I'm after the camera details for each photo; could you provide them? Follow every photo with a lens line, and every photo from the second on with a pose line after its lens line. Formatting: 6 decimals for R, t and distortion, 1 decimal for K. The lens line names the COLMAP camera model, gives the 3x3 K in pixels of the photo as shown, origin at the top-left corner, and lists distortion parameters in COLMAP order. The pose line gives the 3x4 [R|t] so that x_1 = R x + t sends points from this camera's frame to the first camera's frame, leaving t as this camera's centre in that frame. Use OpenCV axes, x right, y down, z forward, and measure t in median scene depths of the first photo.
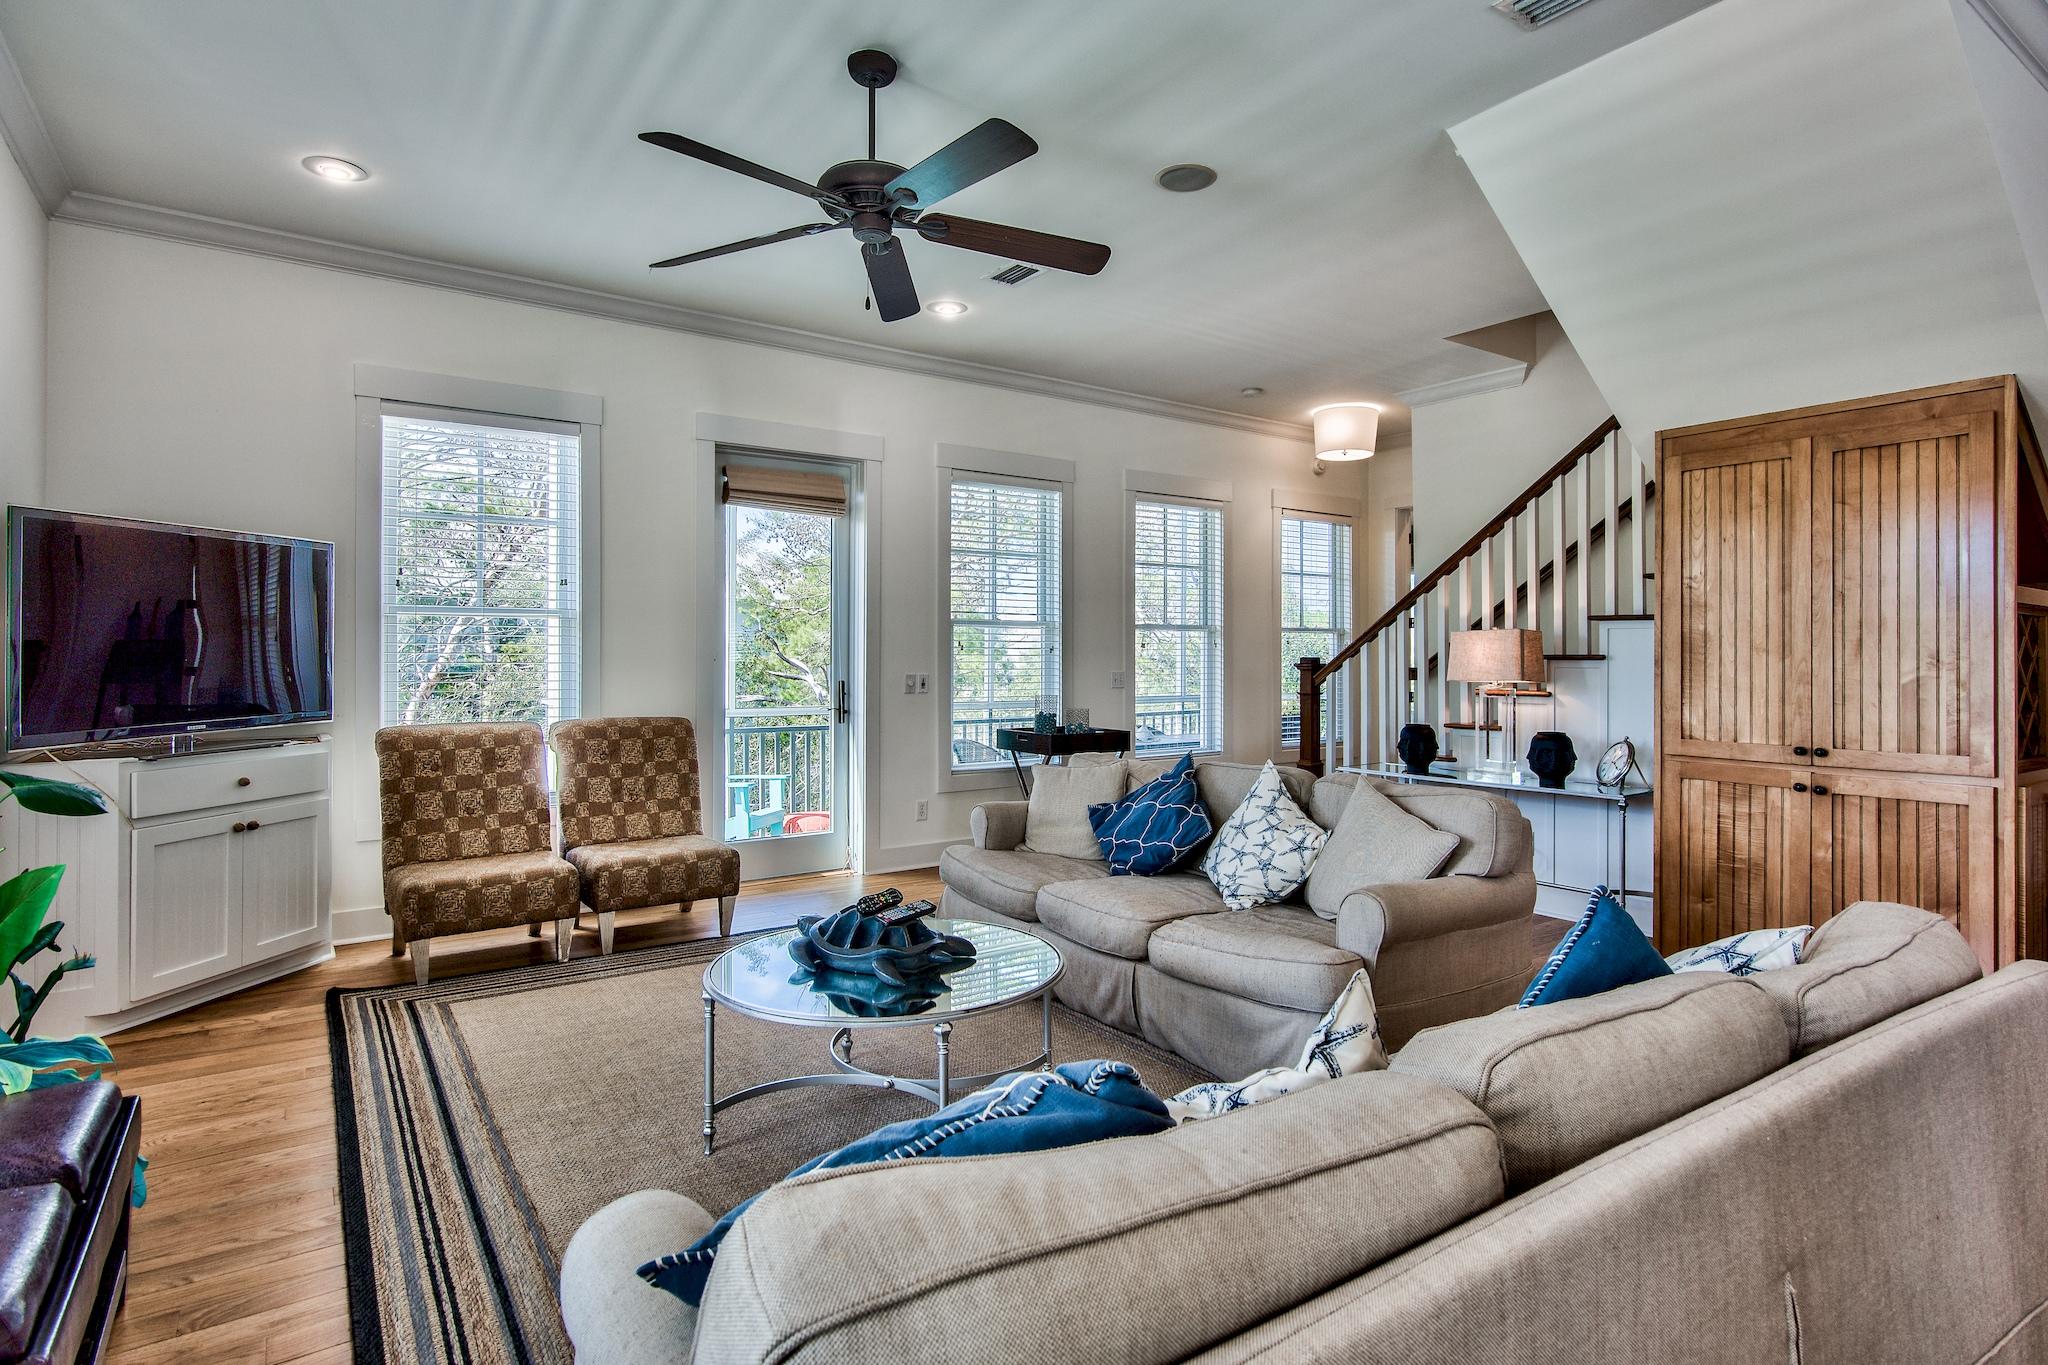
lens RADIAL K [[1008.2, 0, 1029.3], [0, 1008.2, 671.2], [0, 0, 1]] dist [0.001161, -0.001897]
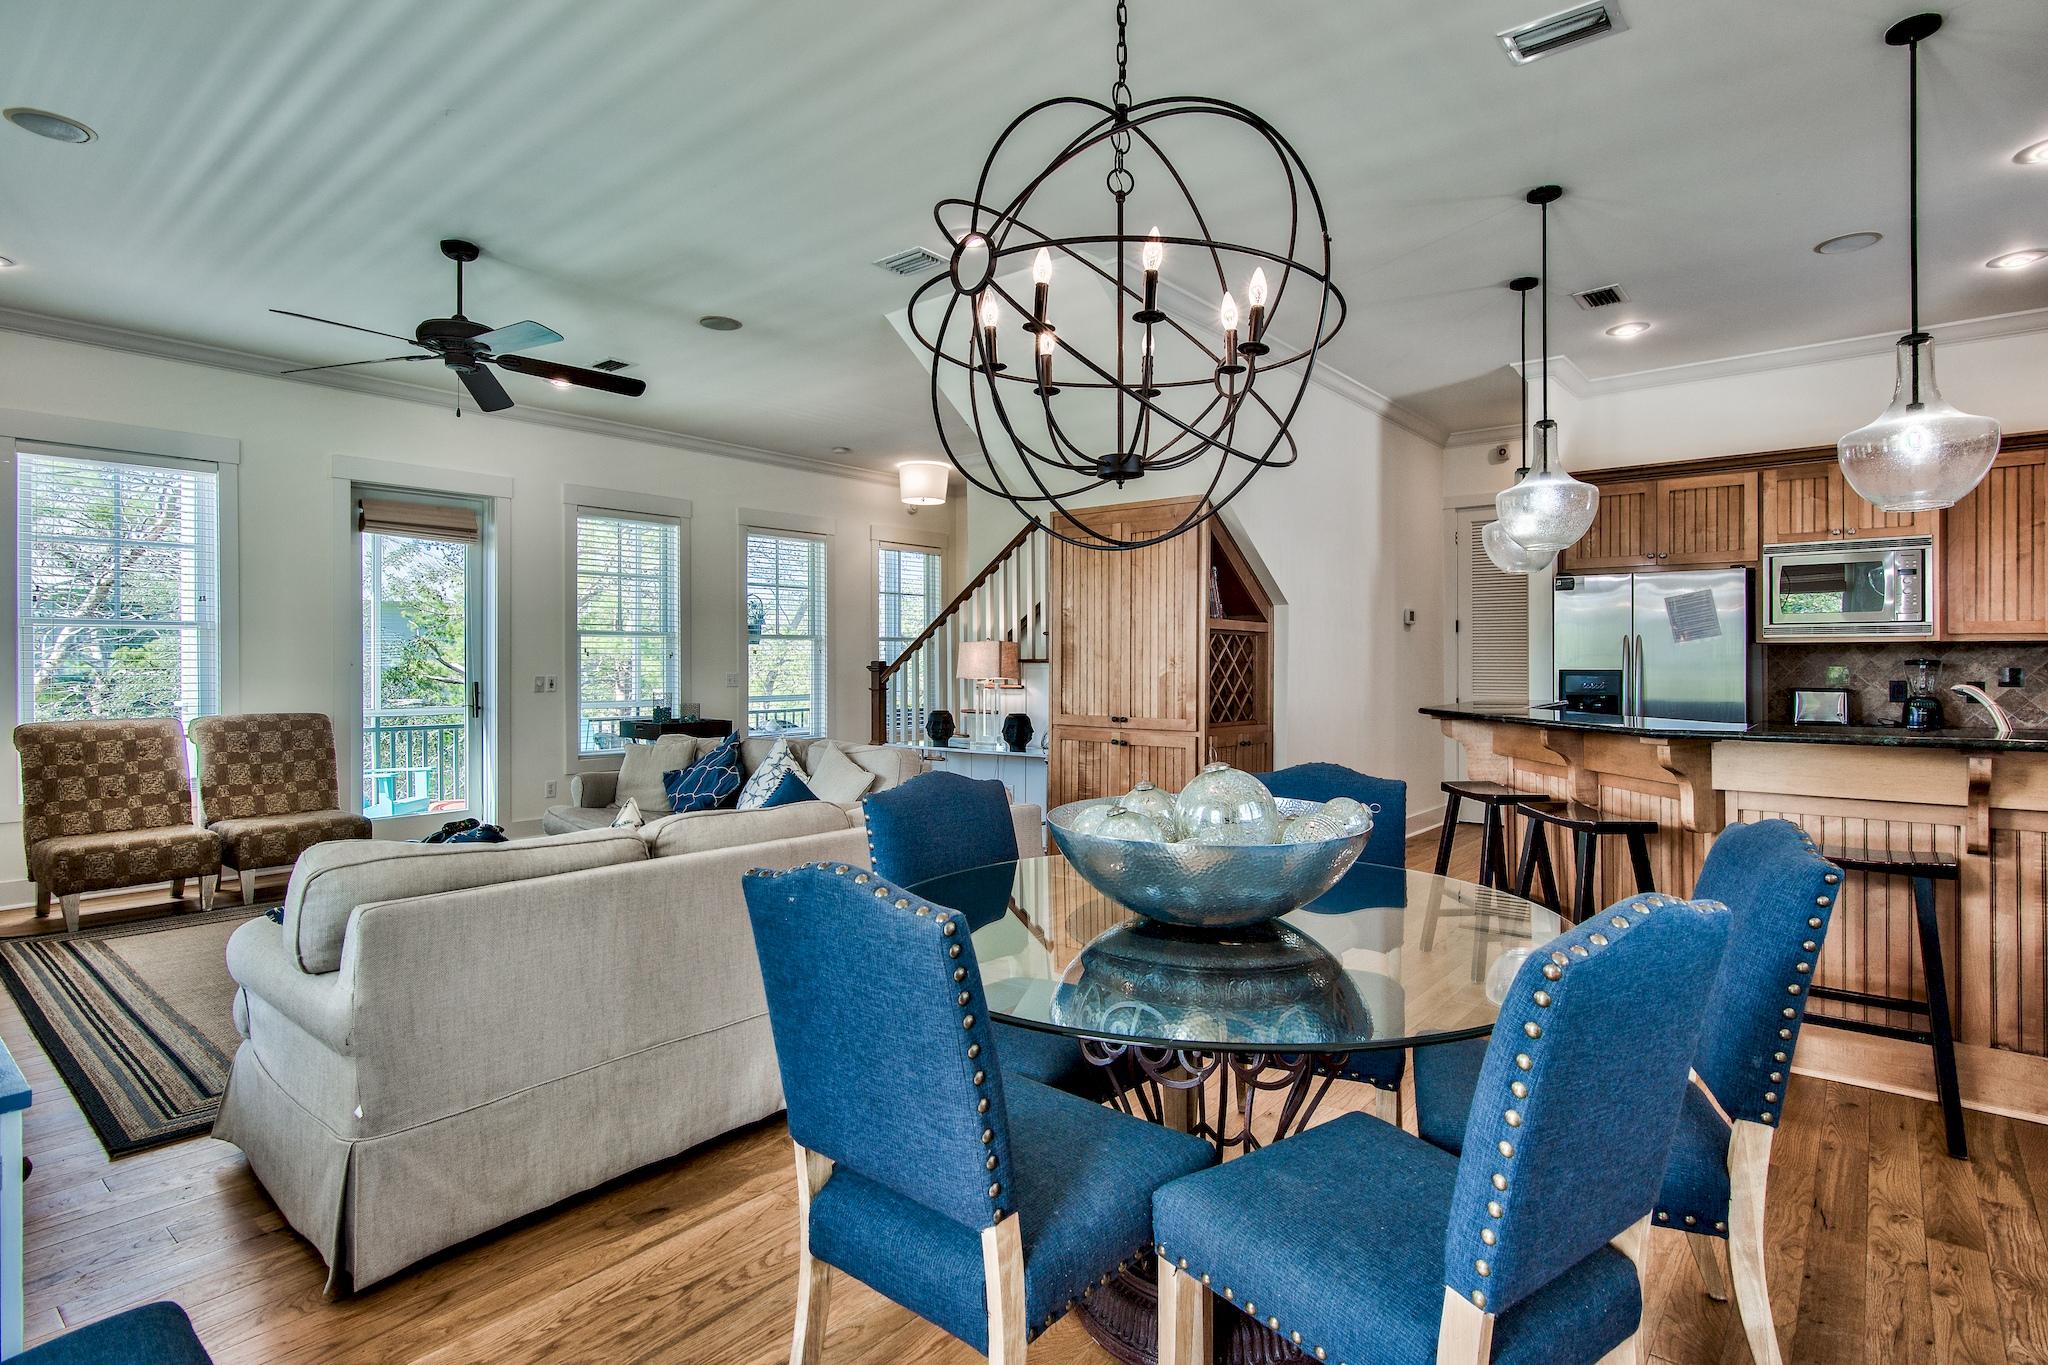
lens RADIAL K [[1008.2, 0, 1020.8], [0, 1008.2, 676.0], [0, 0, 1]] dist [0.001161, -0.001897]
pose [[0.966260, -0.006157, 0.257495, 0.157741], [0.005906, 0.999981, 0.001751, 0.005137], [-0.257501, -0.000172, 0.966278, -0.383833]]
